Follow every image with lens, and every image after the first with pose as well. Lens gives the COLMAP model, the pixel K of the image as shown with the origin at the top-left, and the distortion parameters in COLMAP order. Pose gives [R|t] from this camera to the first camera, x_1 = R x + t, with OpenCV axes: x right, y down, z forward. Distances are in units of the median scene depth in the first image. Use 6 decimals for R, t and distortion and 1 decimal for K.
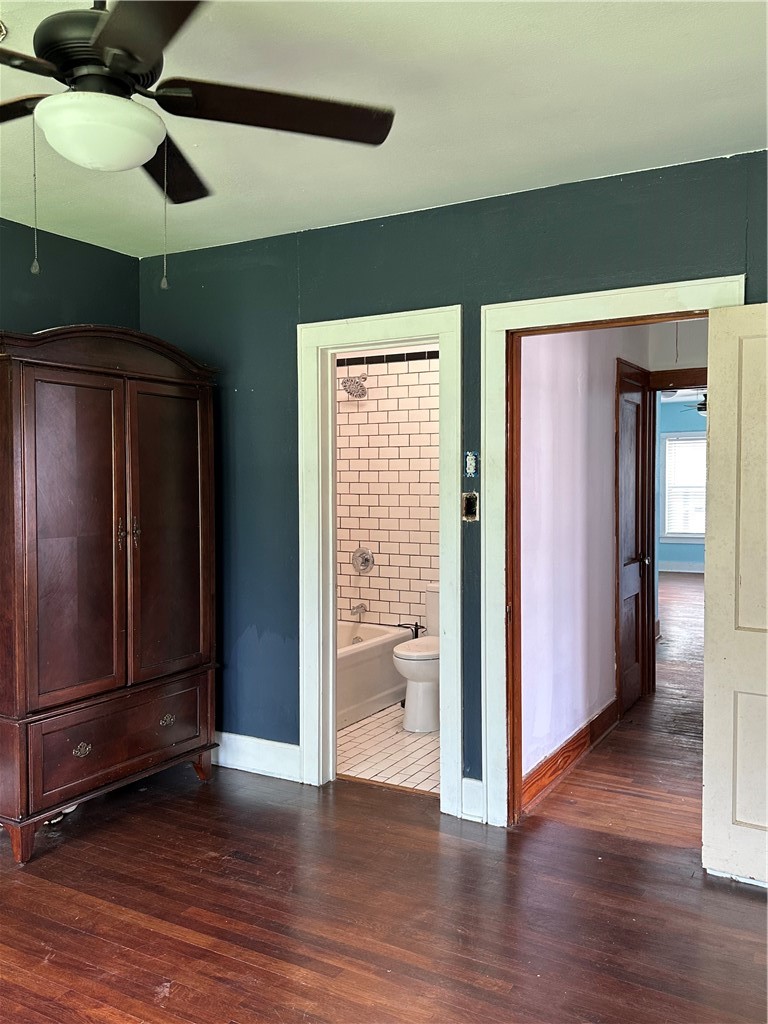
lens RADIAL K [[855.0, 0, 386.7], [0, 855.0, 509.5], [0, 0, 1]] dist [0.166493, -0.307864]
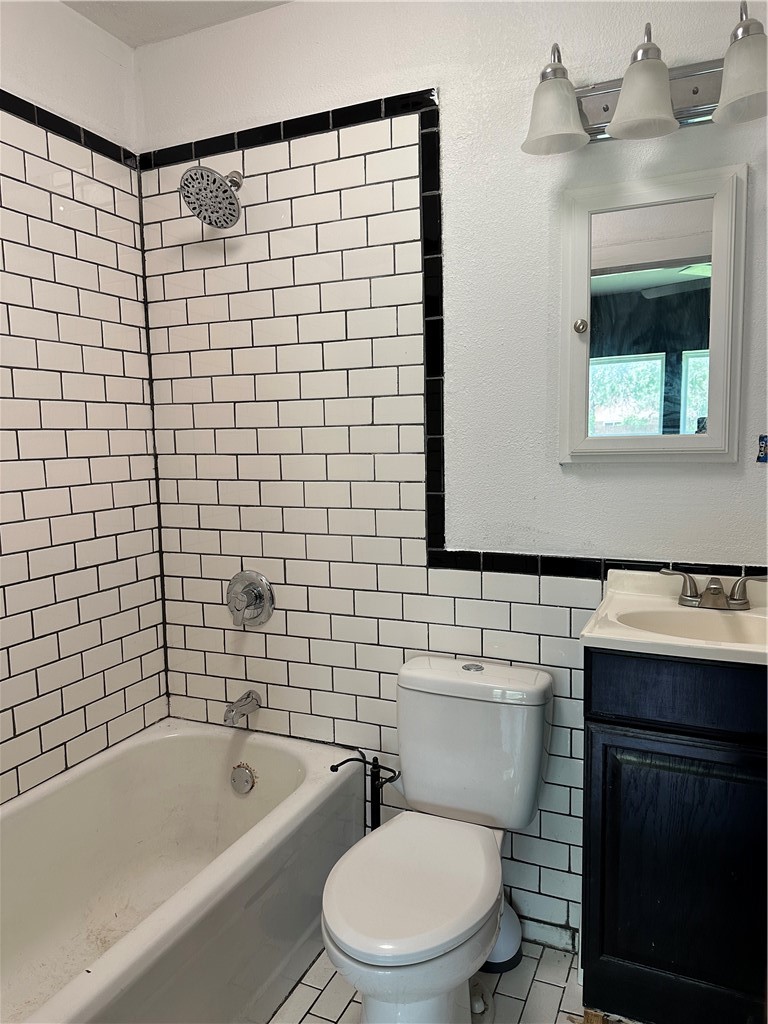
lens RADIAL K [[721.4, 0, 399.6], [0, 721.4, 508.4], [0, 0, 1]] dist [0.049182, -0.052943]
pose [[0.993282, -0.027385, 0.112431, 0.009619], [0.019464, 0.997289, 0.070960, -0.014841], [-0.114070, -0.068295, 0.991123, 0.617450]]
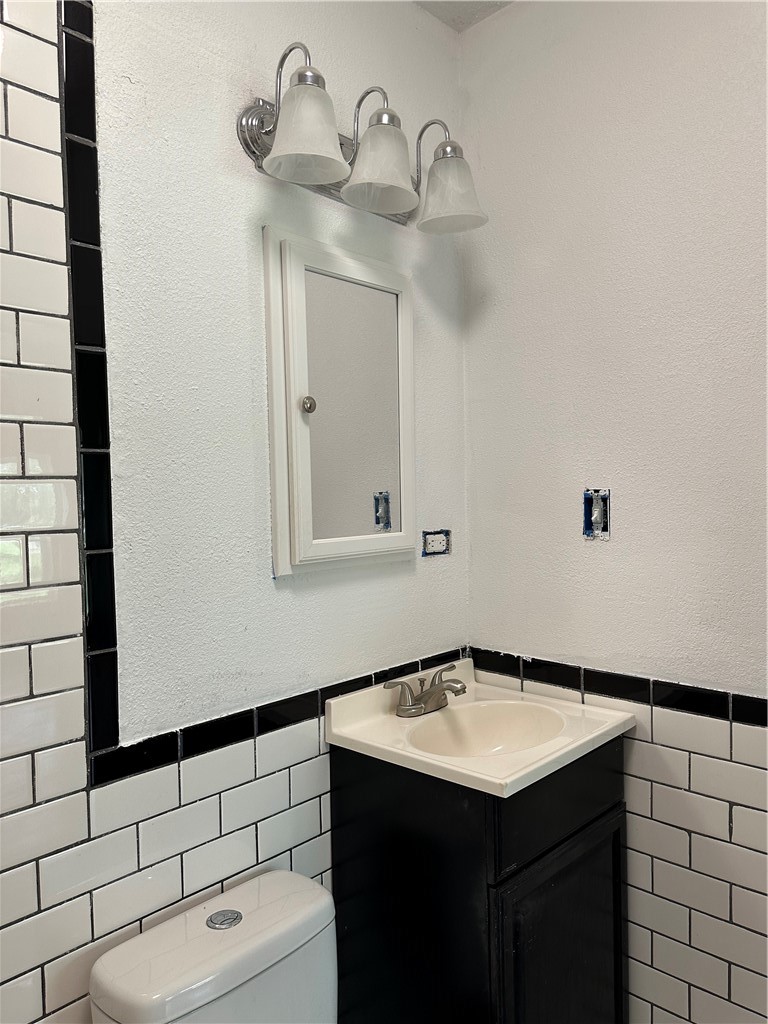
lens RADIAL K [[721.2, 0, 376.1], [0, 721.2, 505.9], [0, 0, 1]] dist [0.000145, -0.002199]
pose [[0.256203, -0.025677, 0.966282, -0.104388], [0.064708, 0.997860, 0.009359, -0.033740], [-0.964455, 0.060128, 0.257316, 0.836349]]
